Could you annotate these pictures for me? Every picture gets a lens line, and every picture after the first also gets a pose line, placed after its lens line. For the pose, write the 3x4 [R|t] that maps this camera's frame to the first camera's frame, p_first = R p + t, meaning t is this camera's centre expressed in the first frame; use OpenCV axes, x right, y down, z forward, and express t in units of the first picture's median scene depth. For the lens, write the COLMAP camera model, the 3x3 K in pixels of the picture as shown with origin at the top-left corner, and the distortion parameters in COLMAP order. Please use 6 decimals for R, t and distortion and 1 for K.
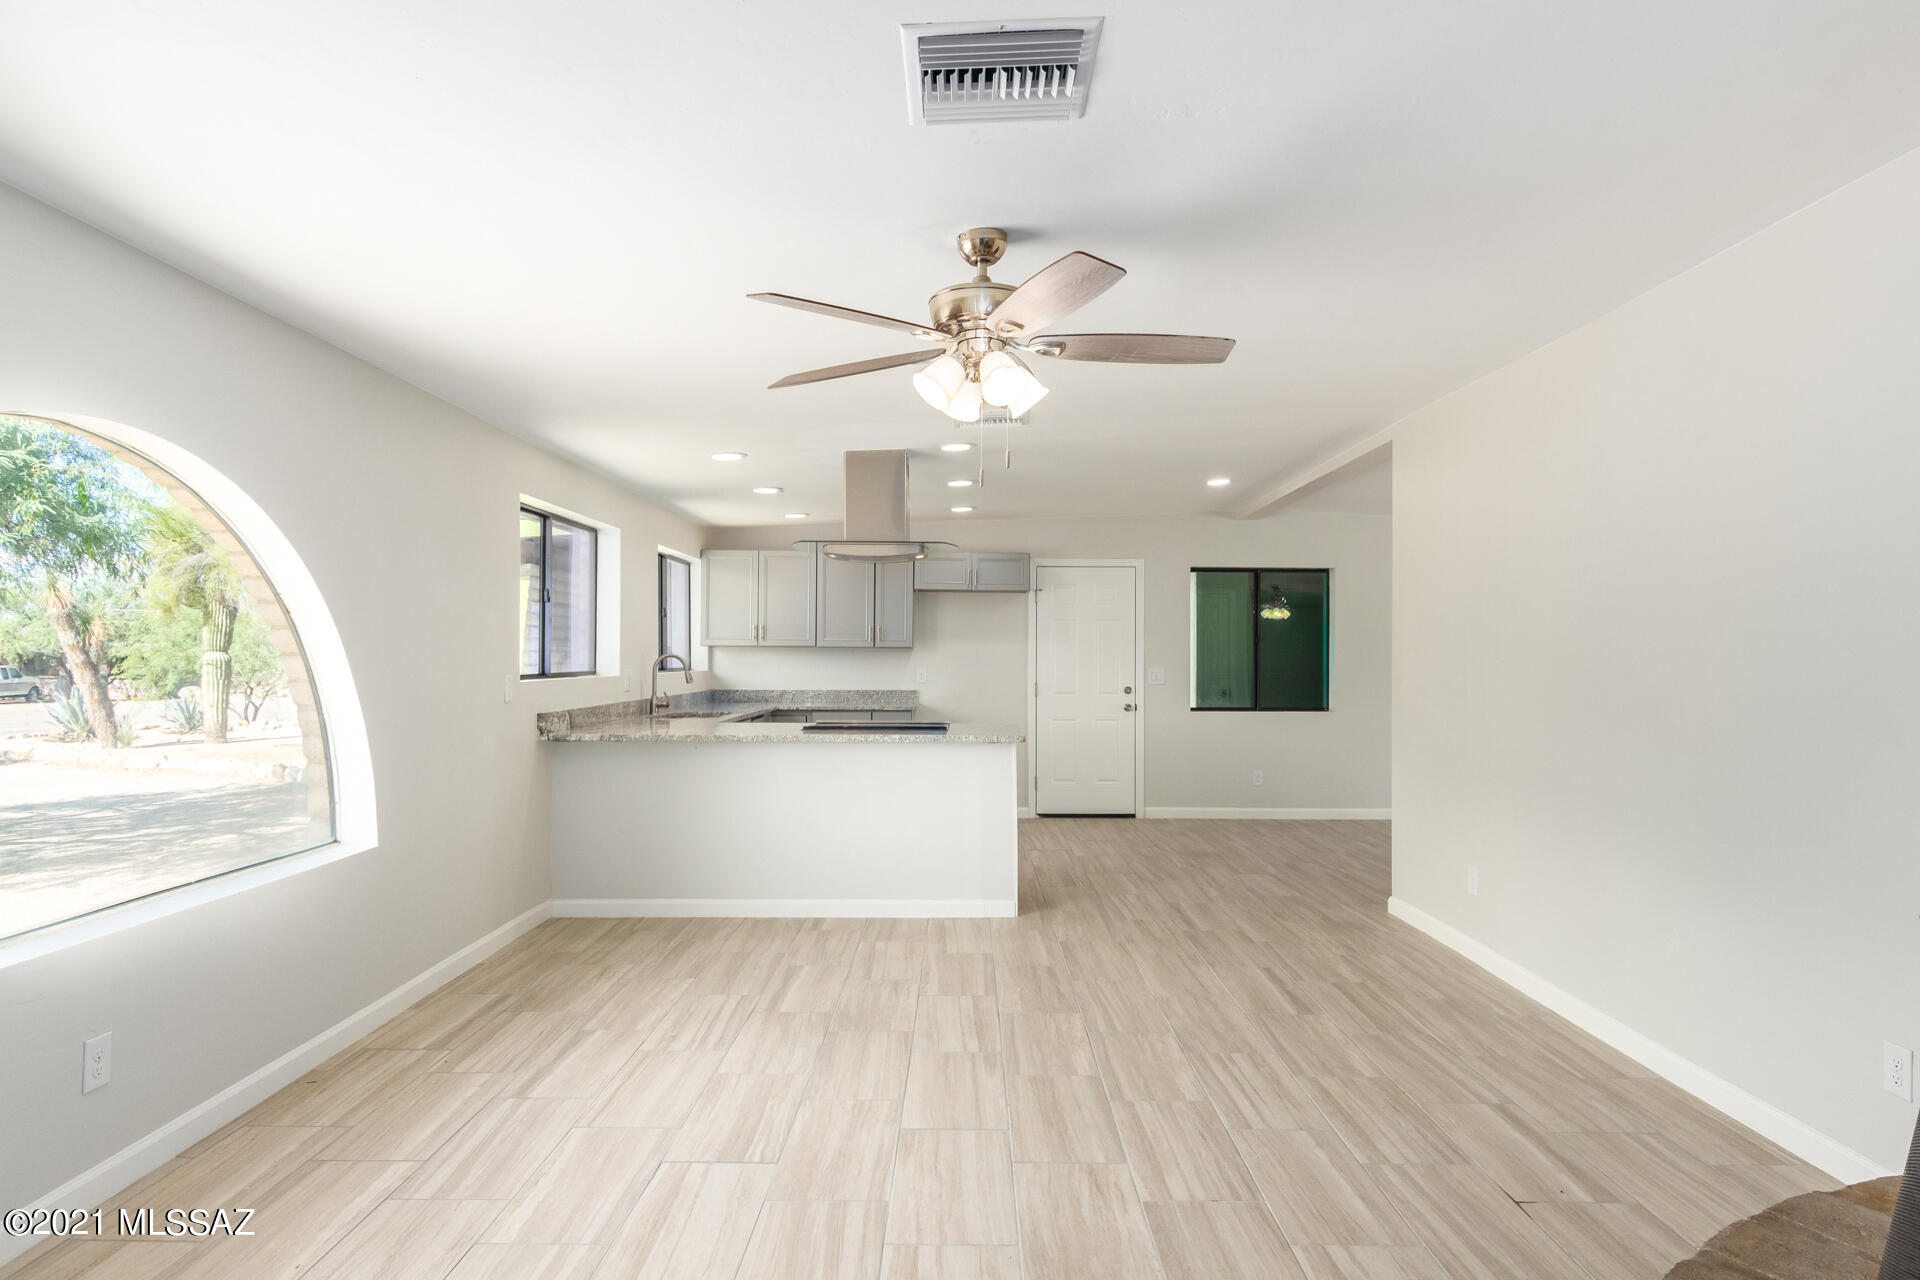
lens RADIAL K [[1101.4, 0, 996.4], [0, 1101.4, 641.4], [0, 0, 1]] dist [-0.000201, 0.000033]
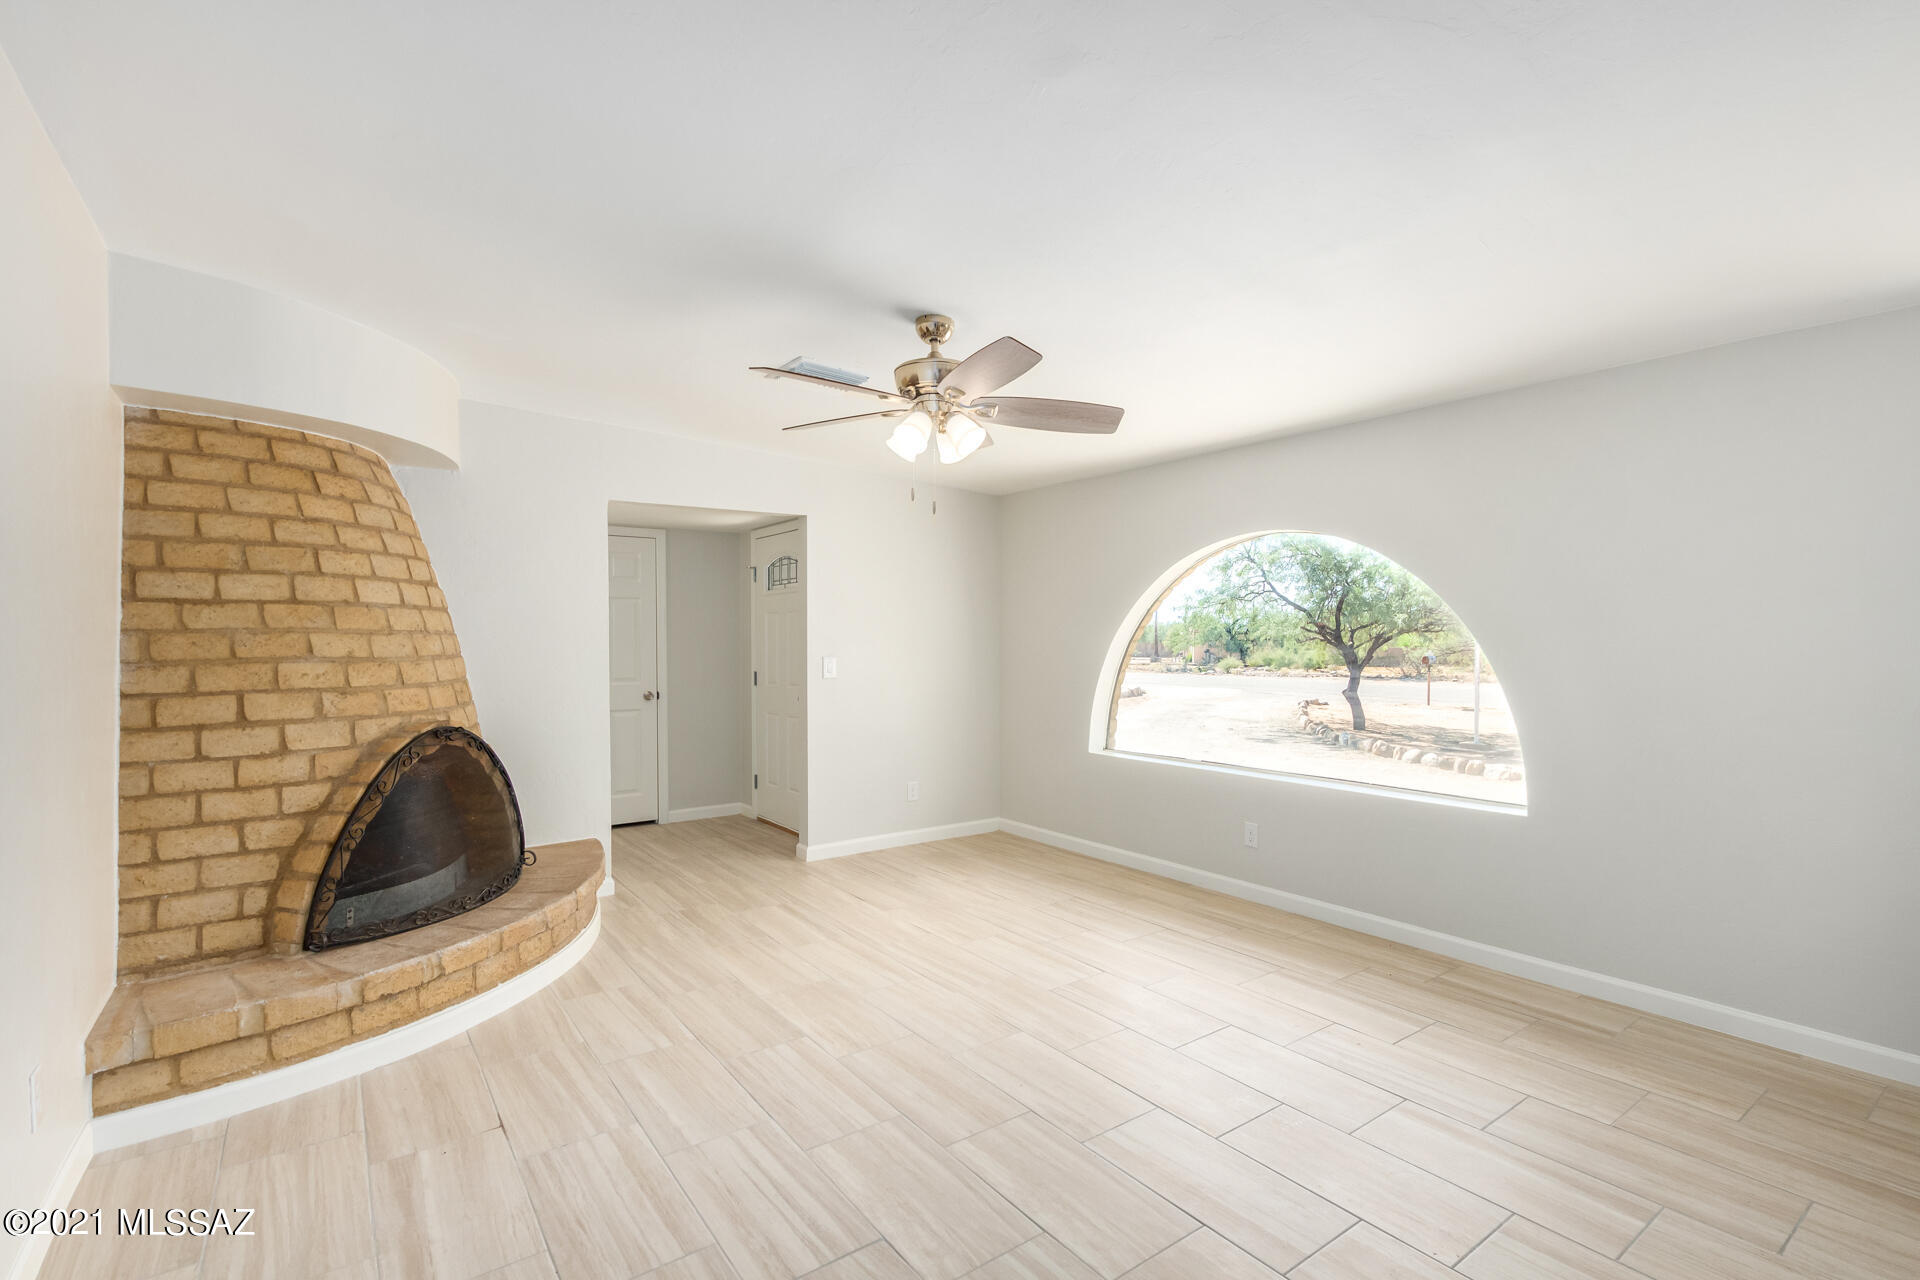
lens RADIAL K [[885.3, 0, 964.7], [0, 885.3, 657.5], [0, 0, 1]] dist [0.014285, -0.001088]
pose [[-0.823875, 0.006009, -0.566740, 0.501805], [0.004546, 0.999982, 0.003995, 0.021881], [0.566754, 0.000715, -0.823887, 1.704853]]
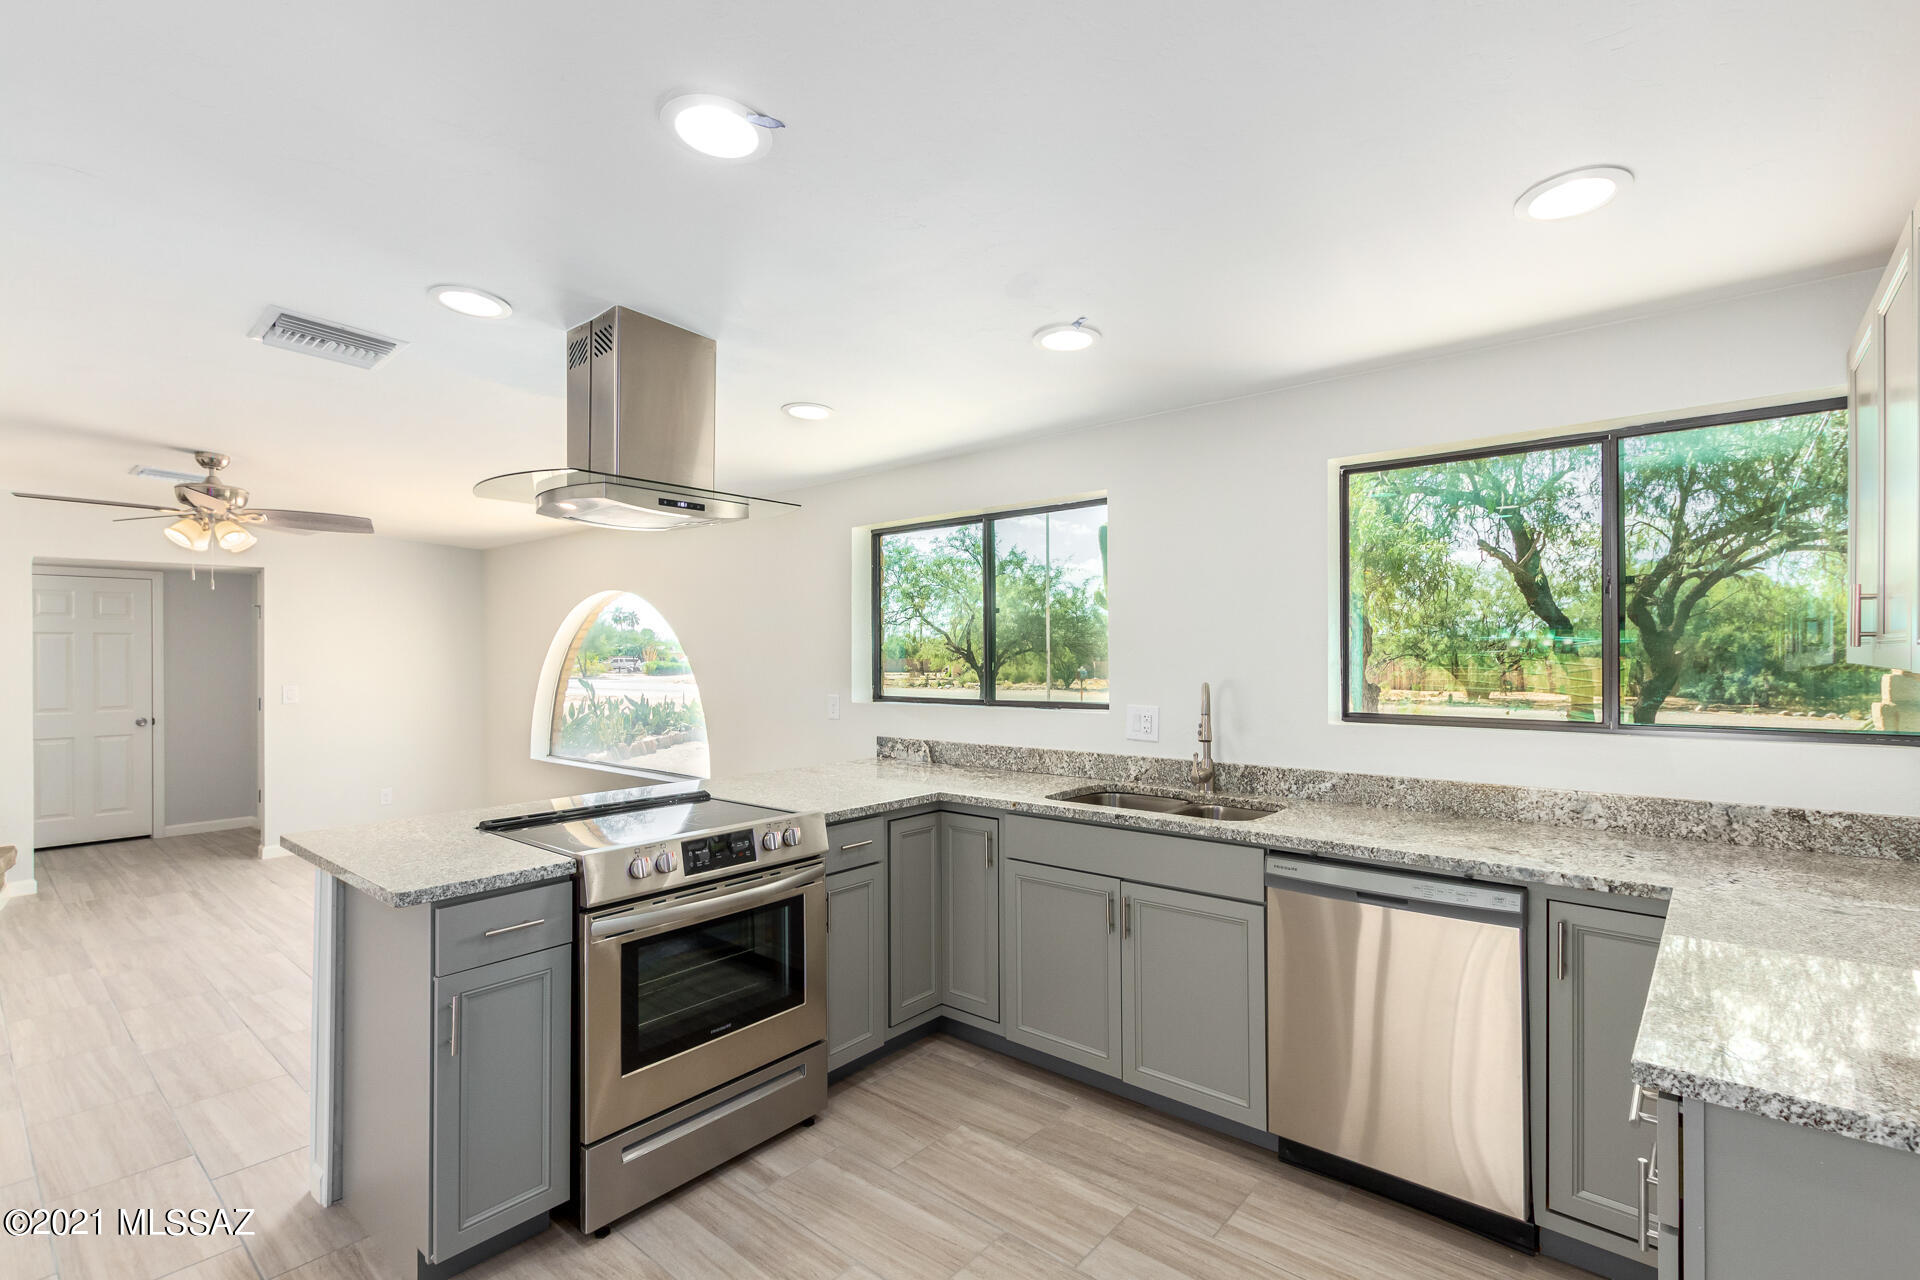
lens RADIAL K [[884.2, 0, 964.5], [0, 884.2, 650.7], [0, 0, 1]] dist [0.004194, -0.000784]
pose [[-0.671167, -0.004912, -0.741290, 0.219537], [0.013575, 0.999729, -0.018915, 0.005351], [0.741182, -0.022759, -0.670919, 2.650092]]
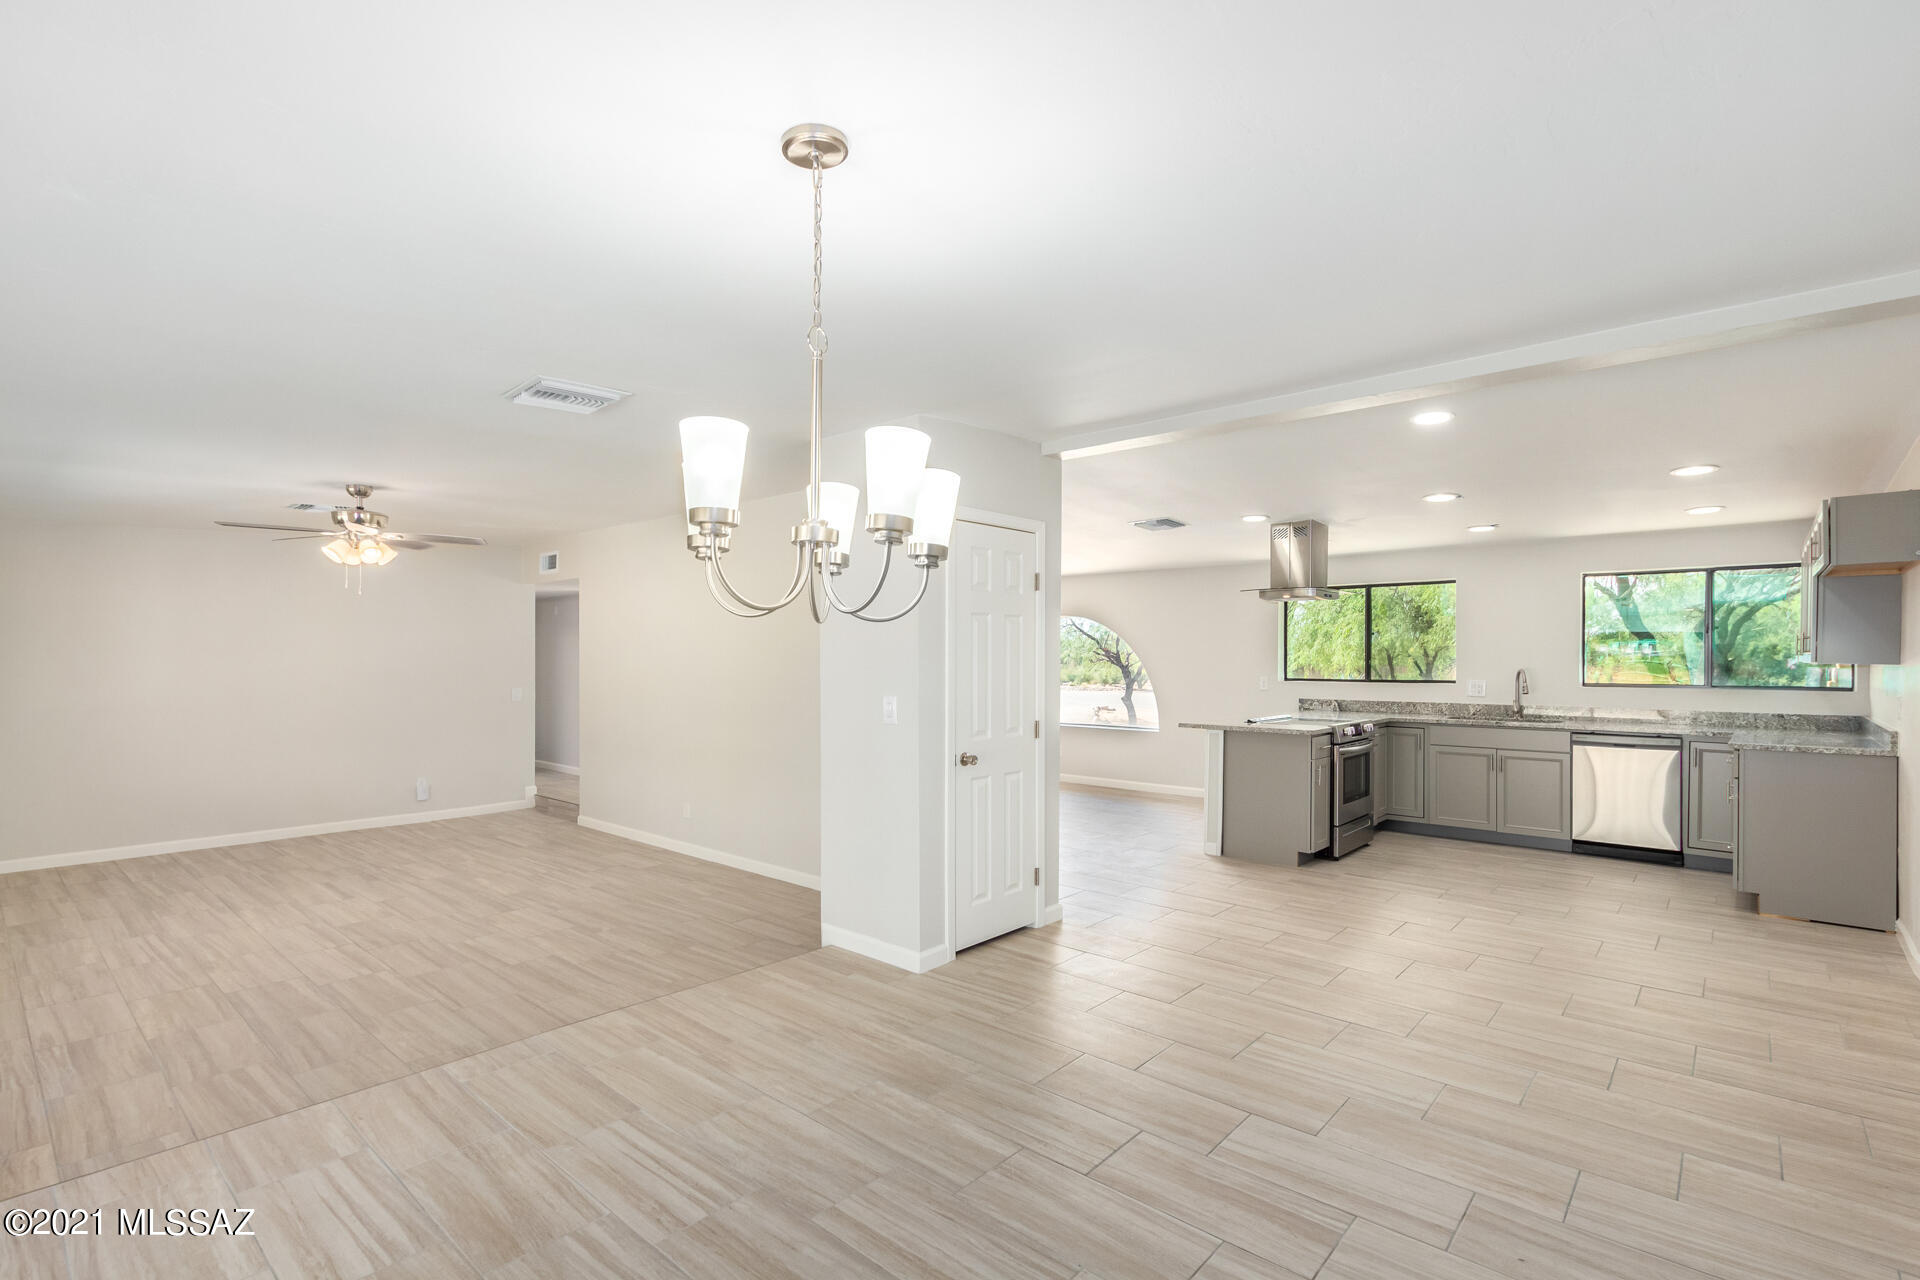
lens RADIAL K [[885.3, 0, 964.7], [0, 885.3, 657.5], [0, 0, 1]] dist [0.014285, -0.001088]
pose [[-0.690119, -0.007693, -0.723655, 1.812793], [0.004481, 0.999879, -0.014904, 0.023215], [0.723682, -0.013528, -0.690001, 2.721669]]
